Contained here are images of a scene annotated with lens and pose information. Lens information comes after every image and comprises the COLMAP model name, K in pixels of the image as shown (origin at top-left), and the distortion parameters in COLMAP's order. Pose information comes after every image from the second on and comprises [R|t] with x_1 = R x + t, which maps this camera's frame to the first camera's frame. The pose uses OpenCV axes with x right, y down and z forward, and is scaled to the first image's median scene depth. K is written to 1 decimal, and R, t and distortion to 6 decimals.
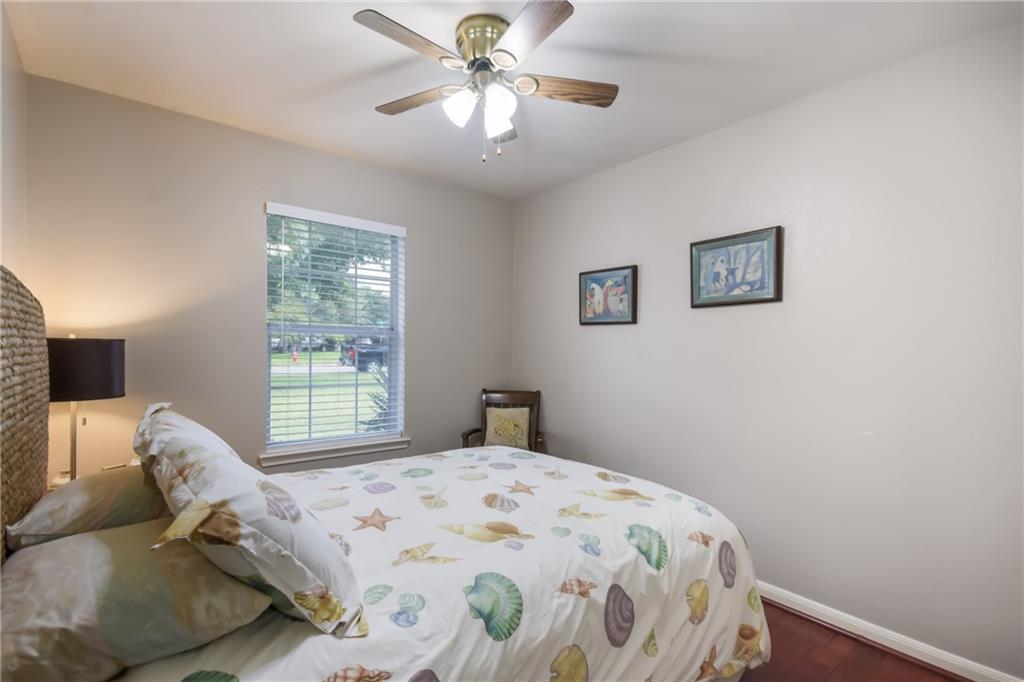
lens RADIAL K [[472.6, 0, 487.8], [0, 472.6, 346.6], [0, 0, 1]] dist [0.015856, 0.000108]
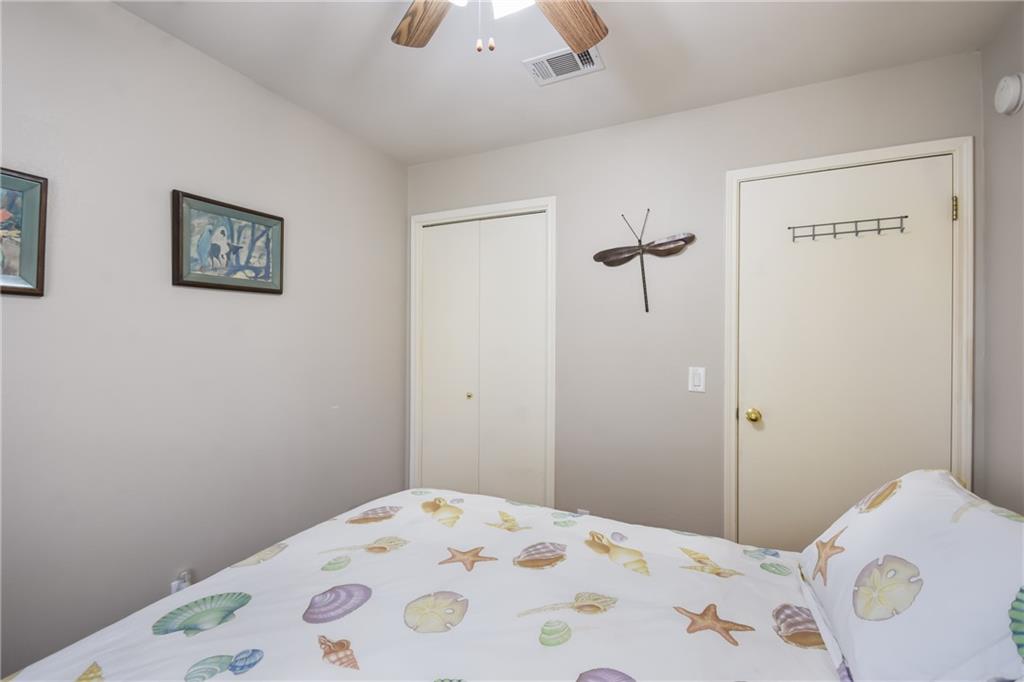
lens RADIAL K [[446.9, 0, 510.2], [0, 446.9, 338.7], [0, 0, 1]] dist [0.013618, -0.007972]
pose [[-0.461453, -0.019411, 0.886952, -0.417888], [-0.018015, 0.999759, 0.012507, -0.023108], [-0.886982, -0.010207, -0.461692, 0.975891]]
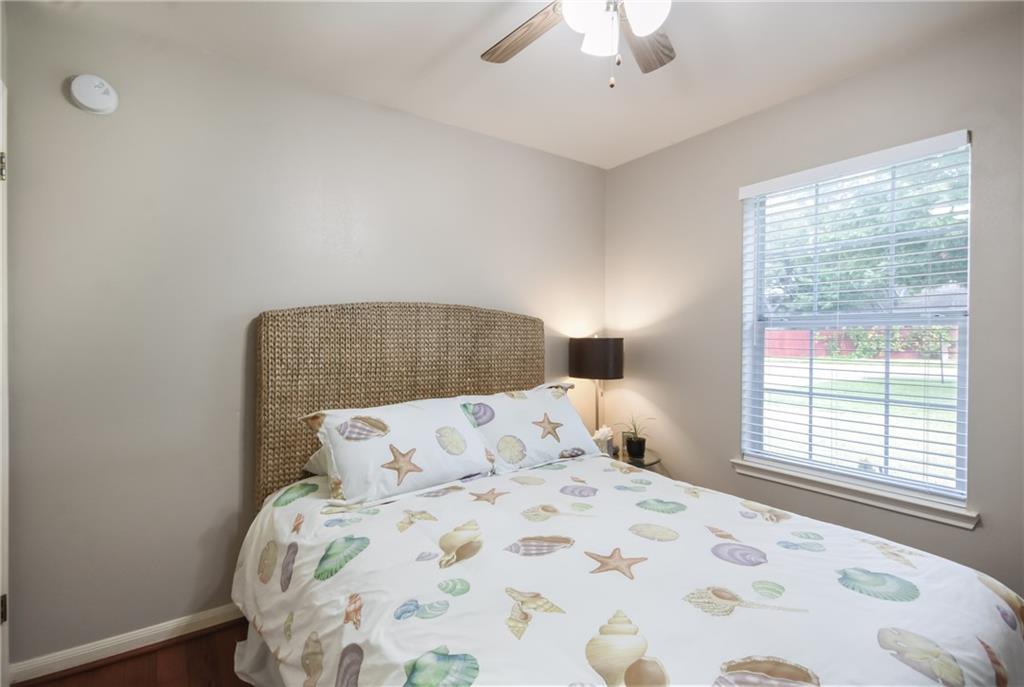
lens RADIAL K [[472.6, 0, 506.9], [0, 472.6, 341.9], [0, 0, 1]] dist [0.015856, 0.000108]
pose [[-0.037826, -0.006431, -0.999264, 0.559448], [-0.001081, 0.999979, -0.006394, 0.004234], [0.999284, 0.000838, -0.037833, 0.685939]]
